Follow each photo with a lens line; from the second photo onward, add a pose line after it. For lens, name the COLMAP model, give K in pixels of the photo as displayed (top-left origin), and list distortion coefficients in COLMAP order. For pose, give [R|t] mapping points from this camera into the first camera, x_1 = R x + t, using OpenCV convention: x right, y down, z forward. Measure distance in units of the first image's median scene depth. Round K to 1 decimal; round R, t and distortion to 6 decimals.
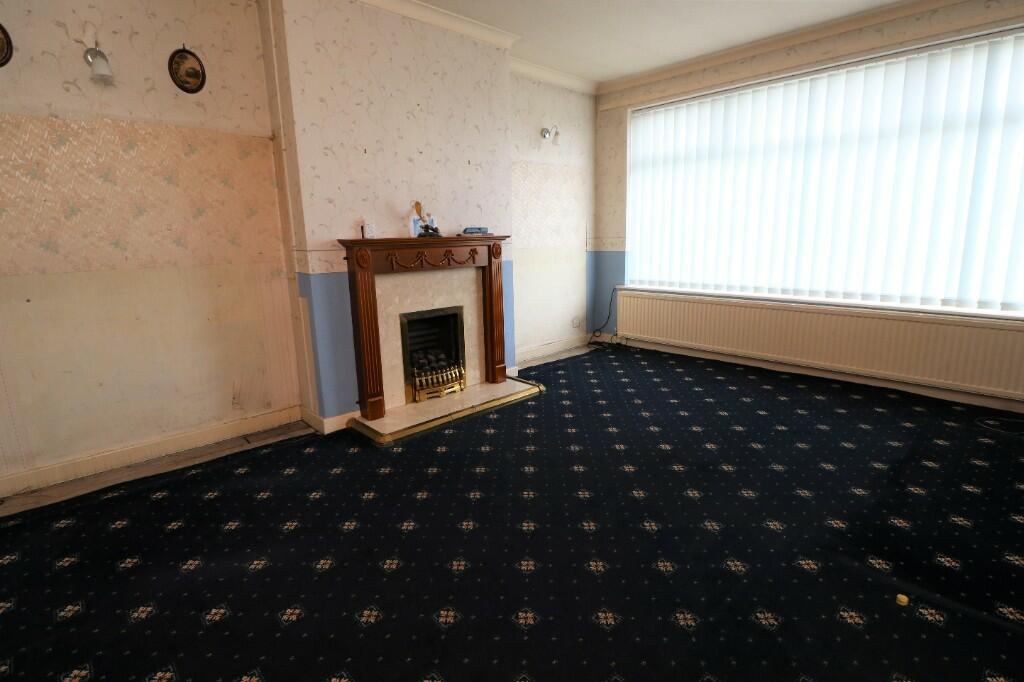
lens RADIAL K [[466.9, 0, 516.4], [0, 466.9, 341.4], [0, 0, 1]] dist [-0.000473, -0.011208]
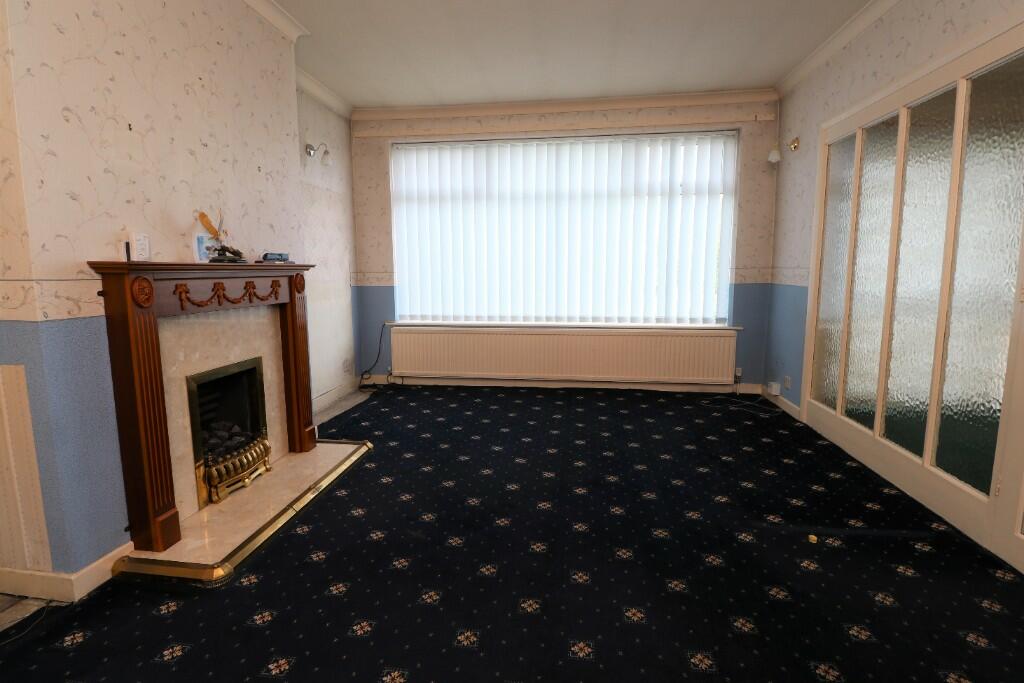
lens RADIAL K [[466.9, 0, 516.4], [0, 466.9, 341.9], [0, 0, 1]] dist [-0.000473, -0.011208]
pose [[0.787859, -0.075182, 0.611250, -0.255396], [0.122957, 0.991740, -0.036502, -0.022784], [-0.603457, 0.103916, 0.790596, 0.170953]]
